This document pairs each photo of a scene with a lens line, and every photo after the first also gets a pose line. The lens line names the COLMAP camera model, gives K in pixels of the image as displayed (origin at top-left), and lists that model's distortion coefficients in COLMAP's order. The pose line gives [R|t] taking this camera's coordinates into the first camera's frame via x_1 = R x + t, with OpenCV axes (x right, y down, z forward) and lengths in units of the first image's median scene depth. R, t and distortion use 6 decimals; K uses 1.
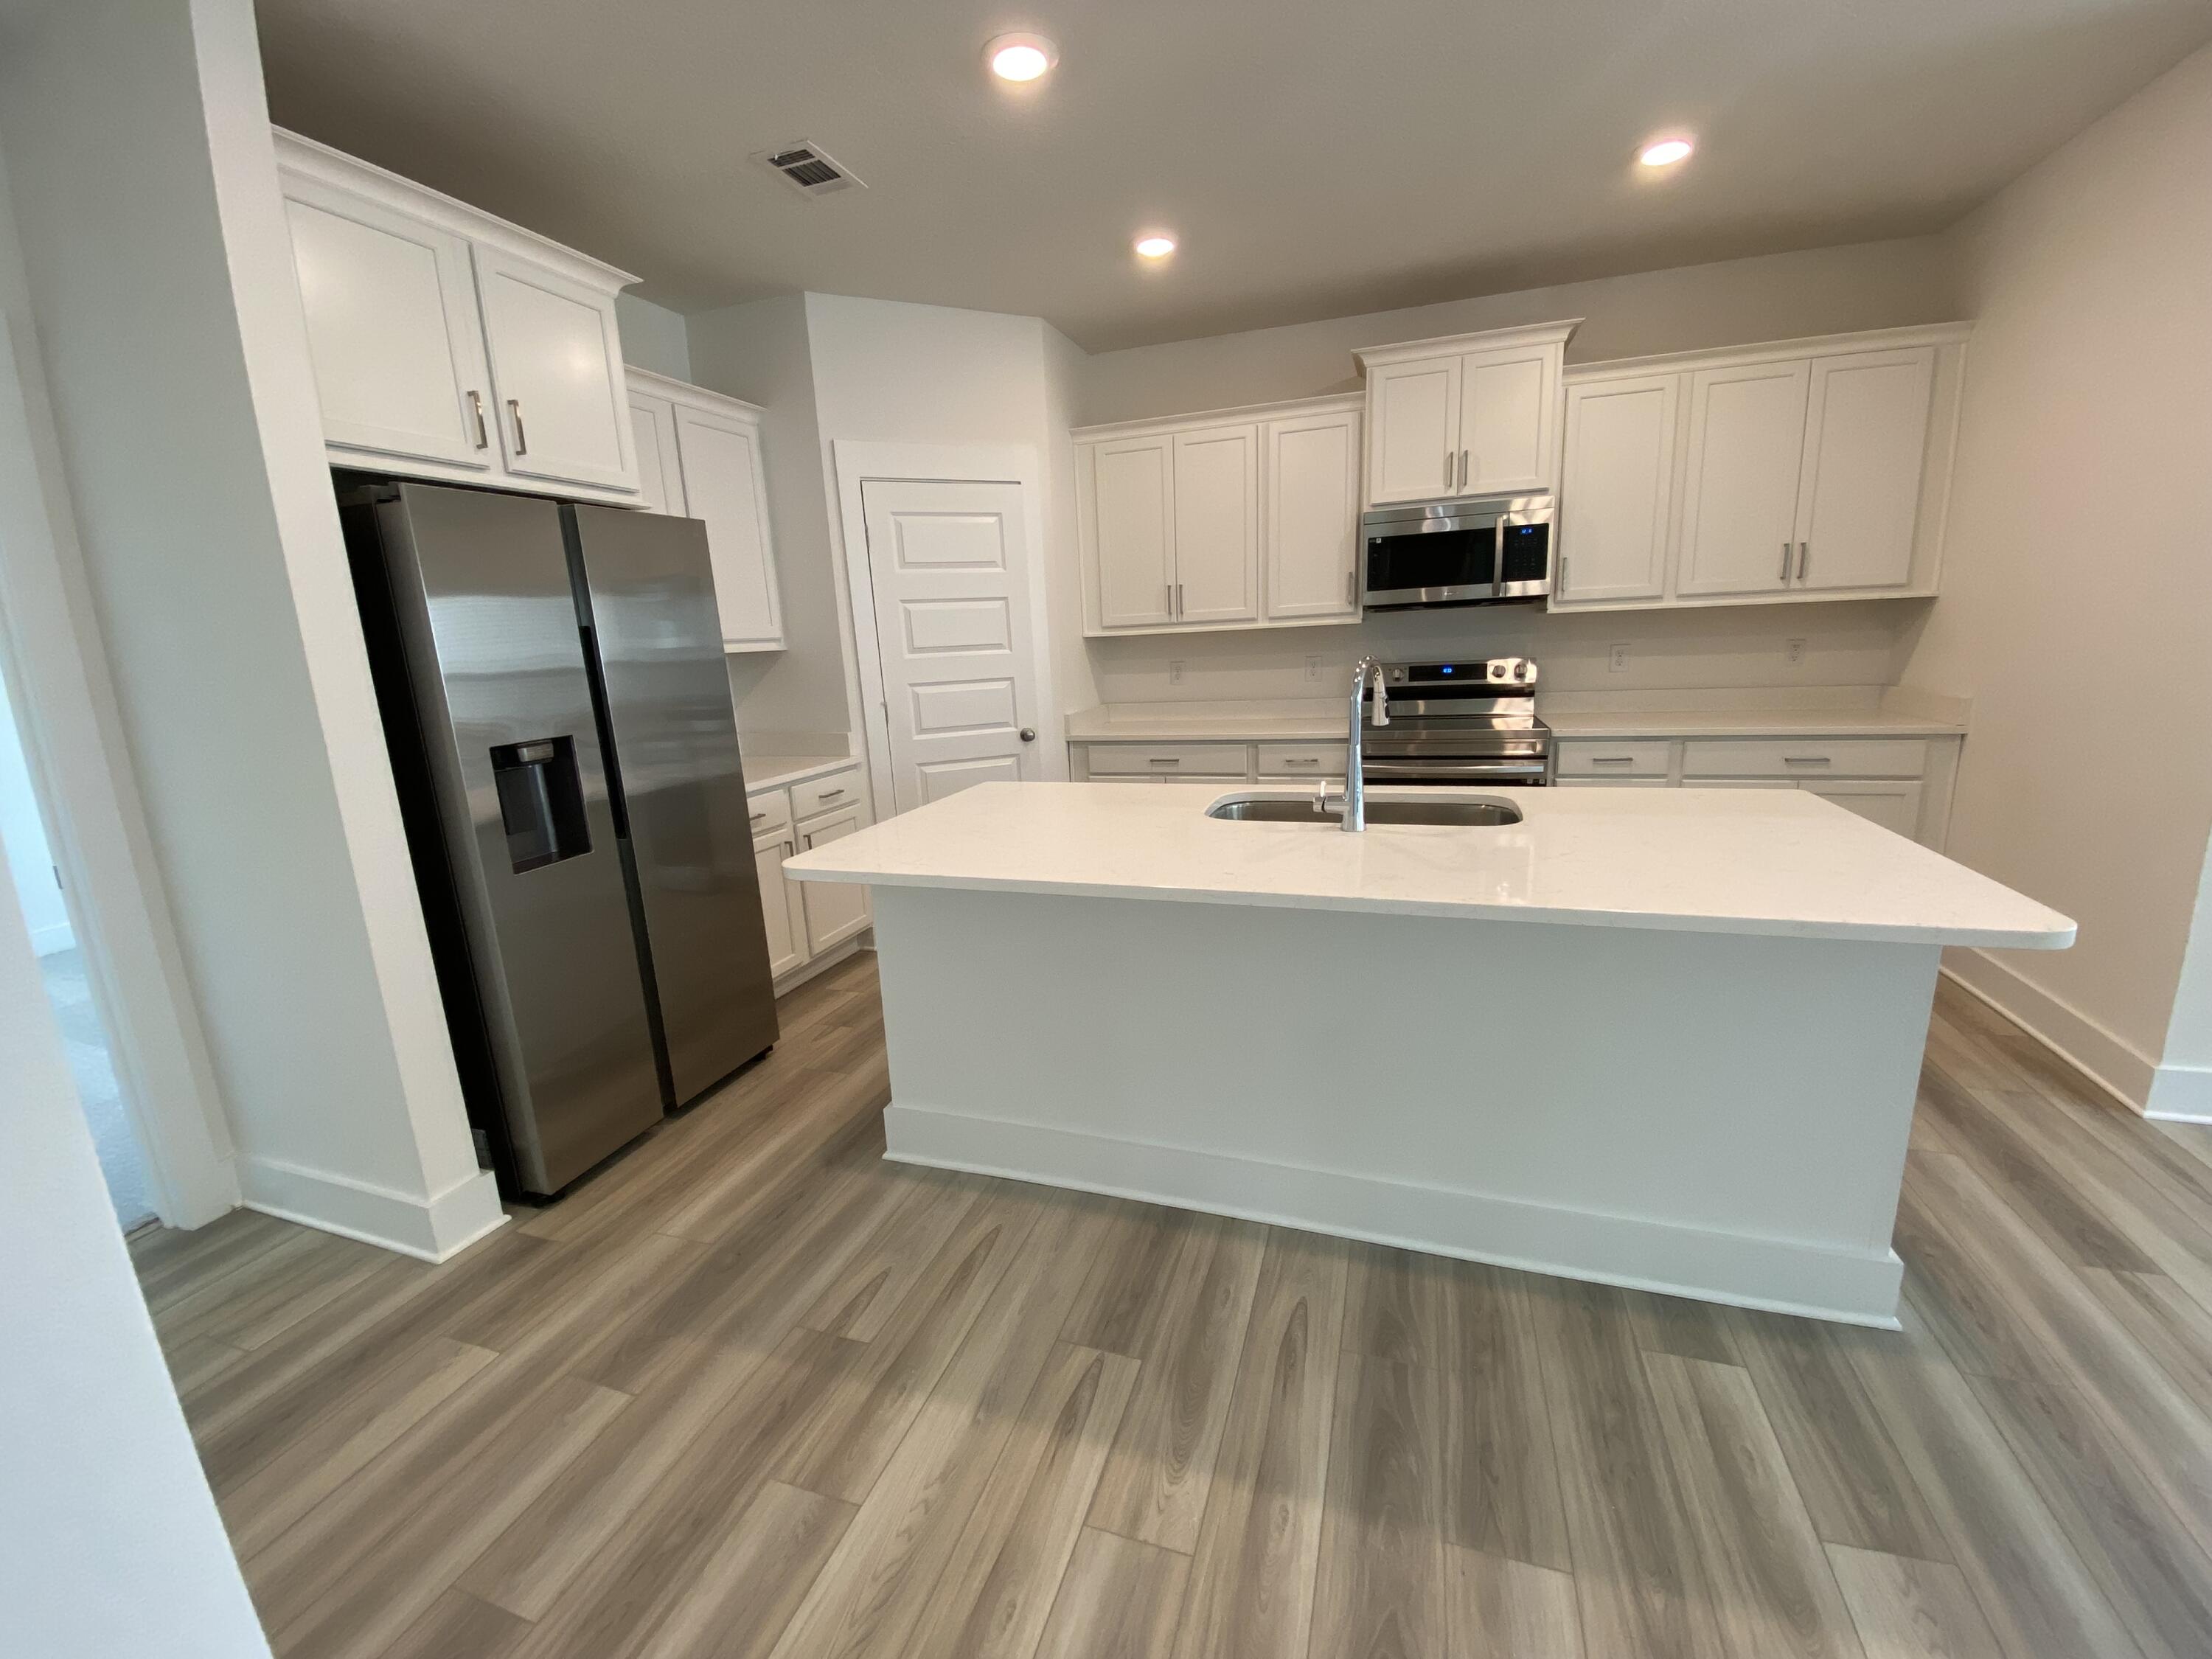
lens RADIAL K [[892.9, 0, 1103.0], [0, 892.9, 834.2], [0, 0, 1]] dist [0.023415, -0.025534]
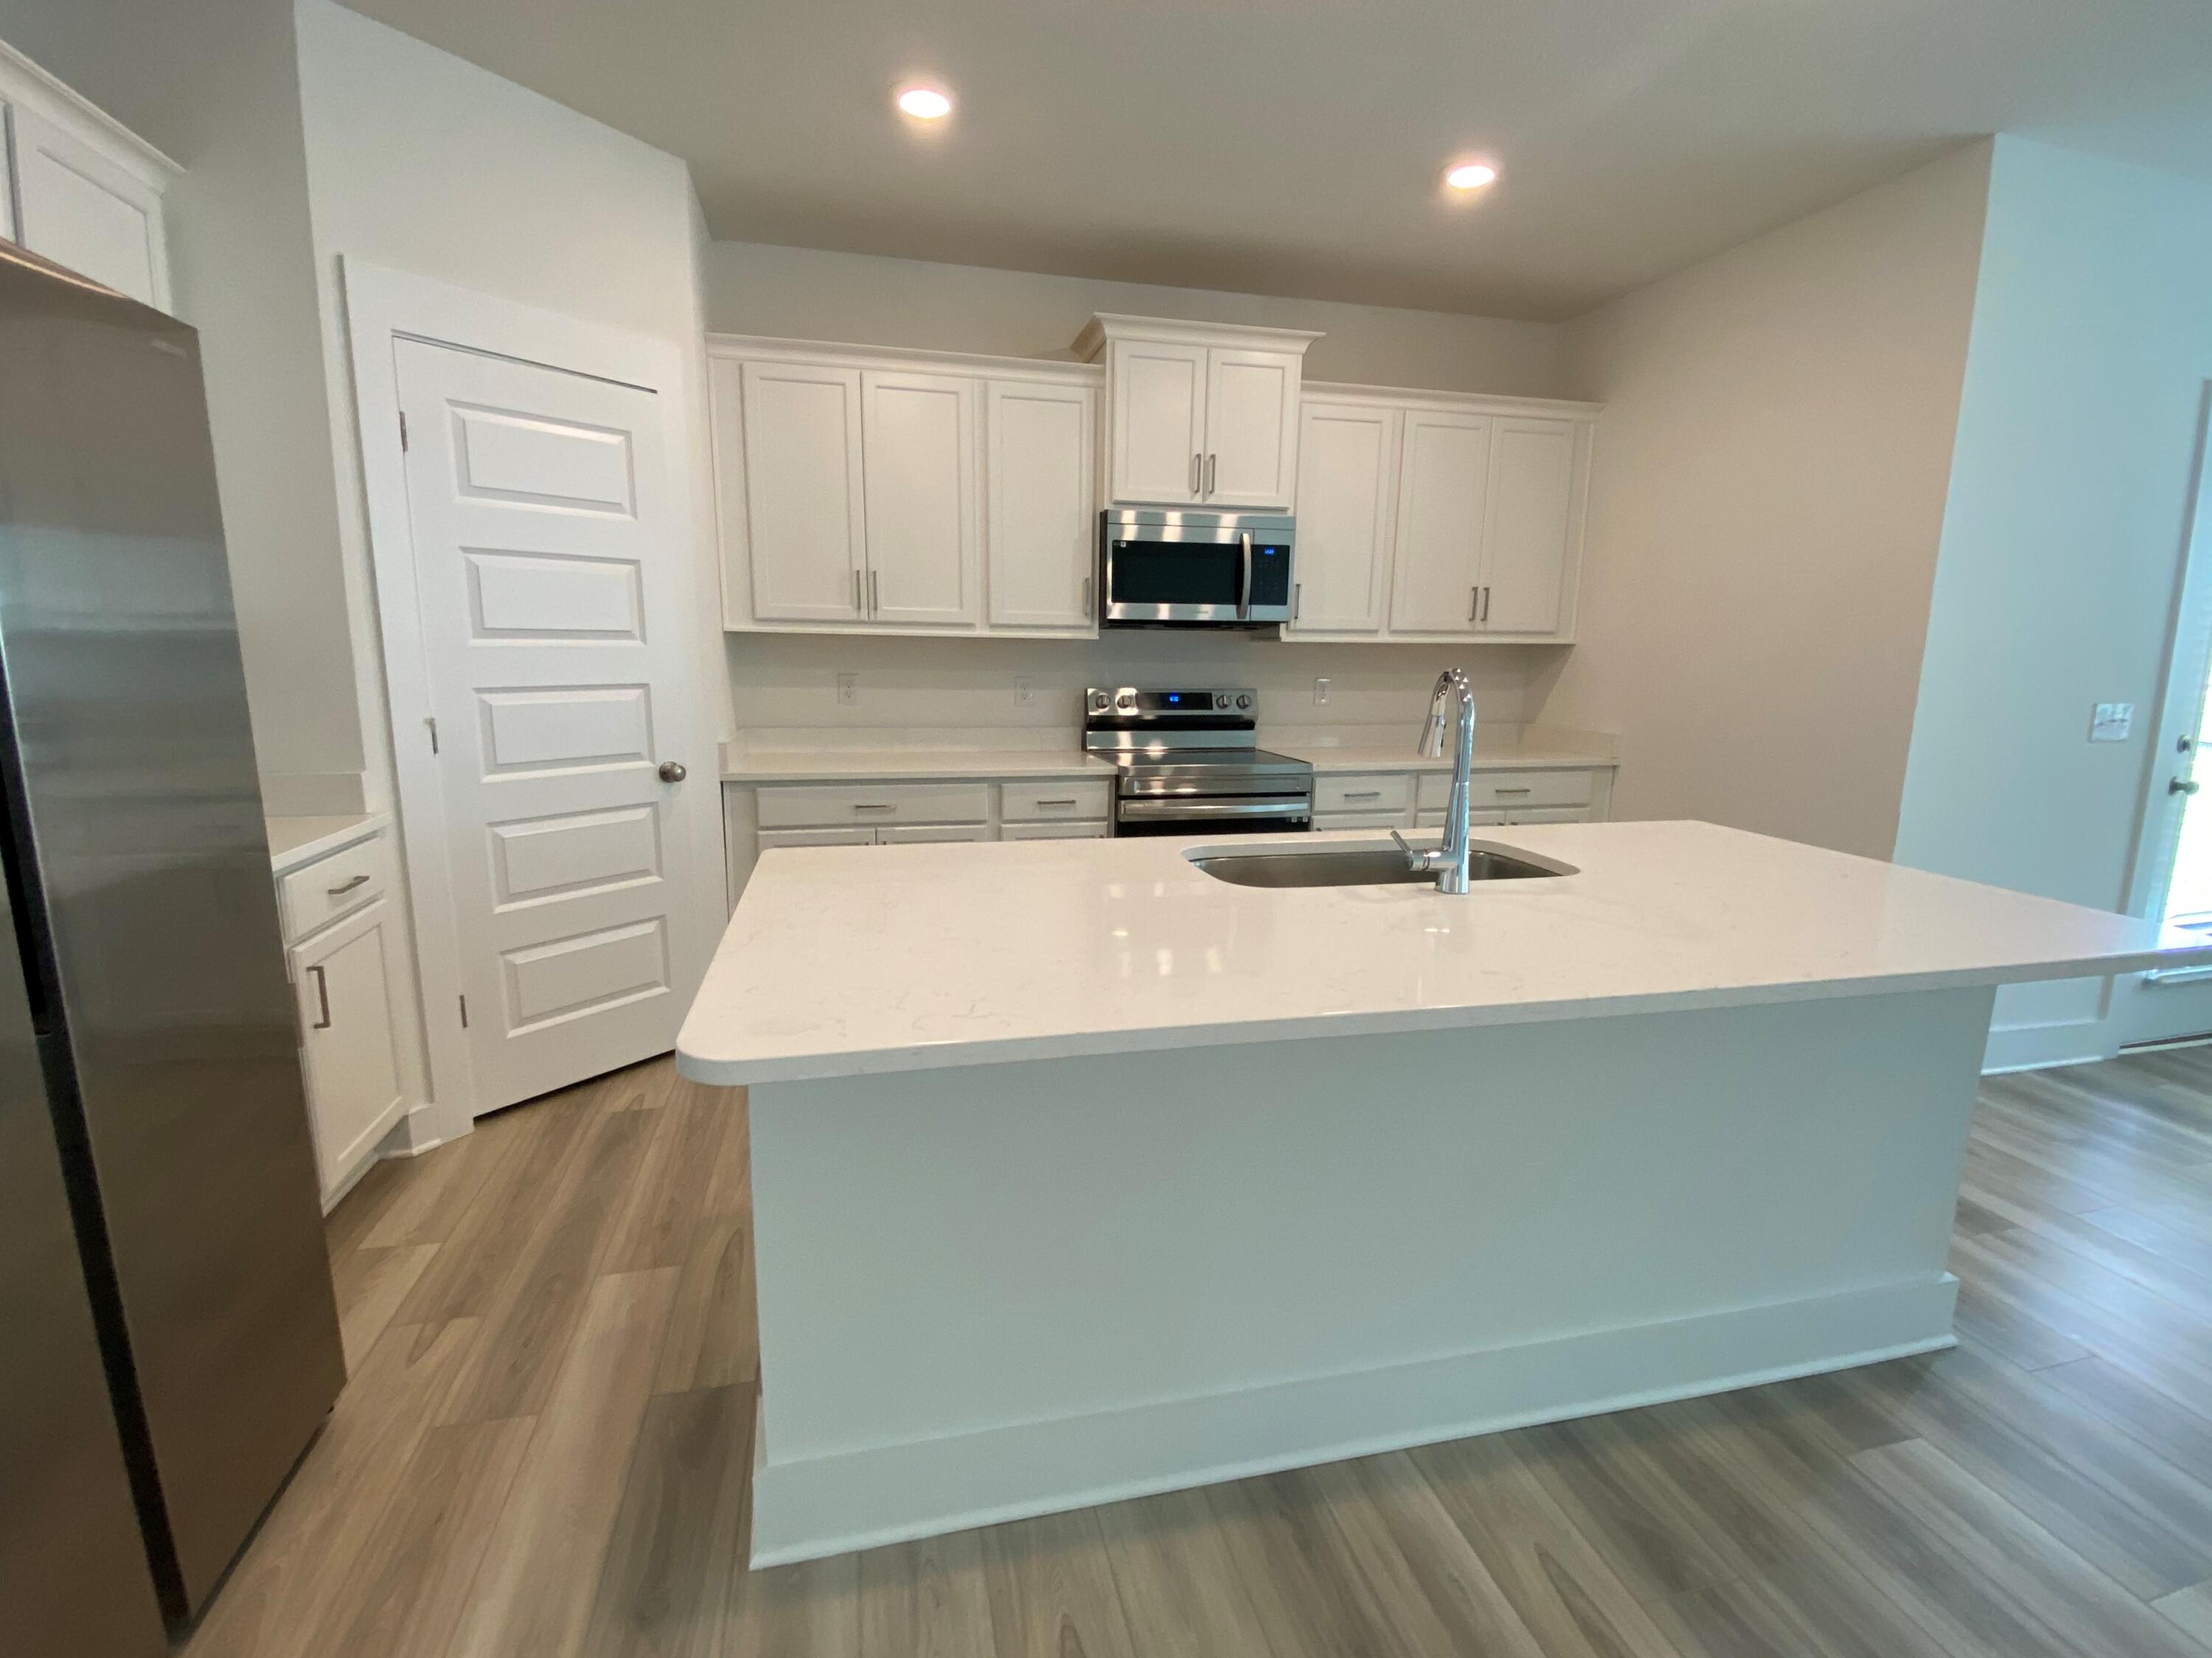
lens RADIAL K [[1013.0, 0, 1107.4], [0, 1013.0, 823.5], [0, 0, 1]] dist [0.078939, -0.068252]
pose [[0.844213, -0.034042, 0.534926, -0.242285], [0.065273, 0.997083, -0.039559, -0.025525], [-0.532019, 0.068313, 0.843972, 0.215323]]
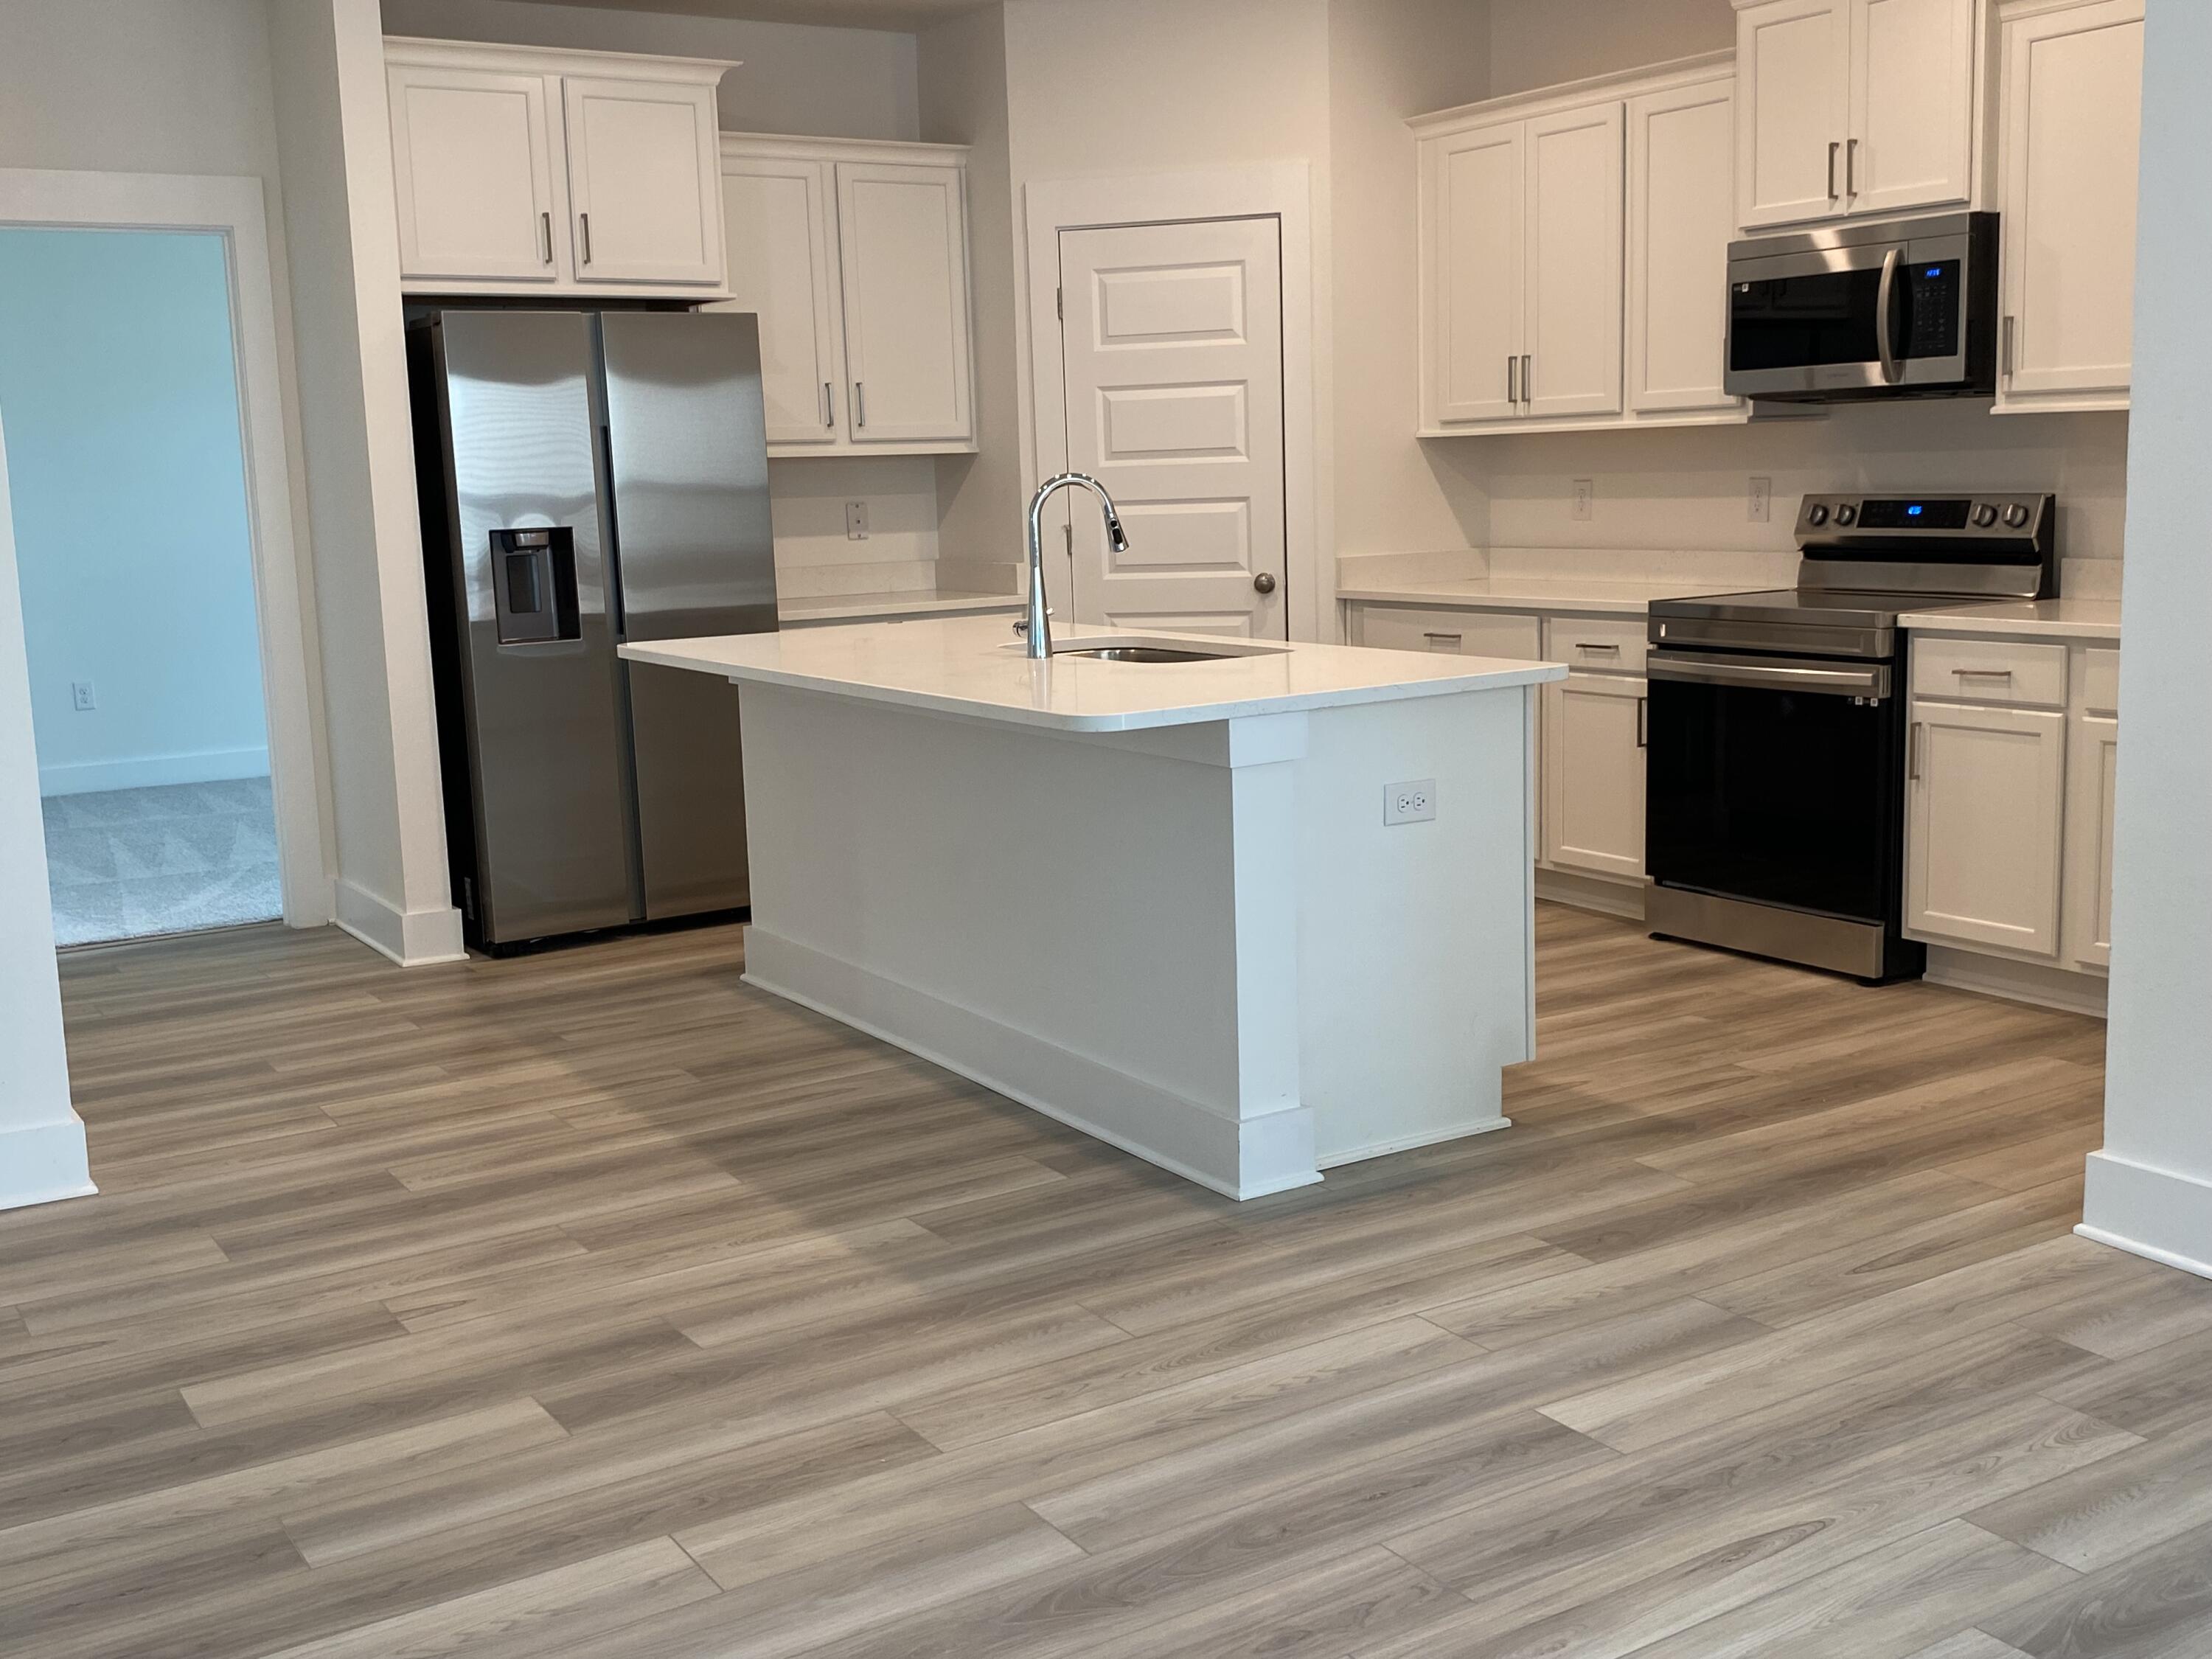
lens RADIAL K [[2258.6, 0, 1106.0], [0, 2258.6, 829.5], [0, 0, 1]] dist [0.132275, -0.428972]
pose [[0.781421, 0.123005, -0.611761, 0.982132], [-0.144277, 0.989429, 0.014652, 0.070518], [0.607096, 0.076813, 0.790907, -0.446557]]
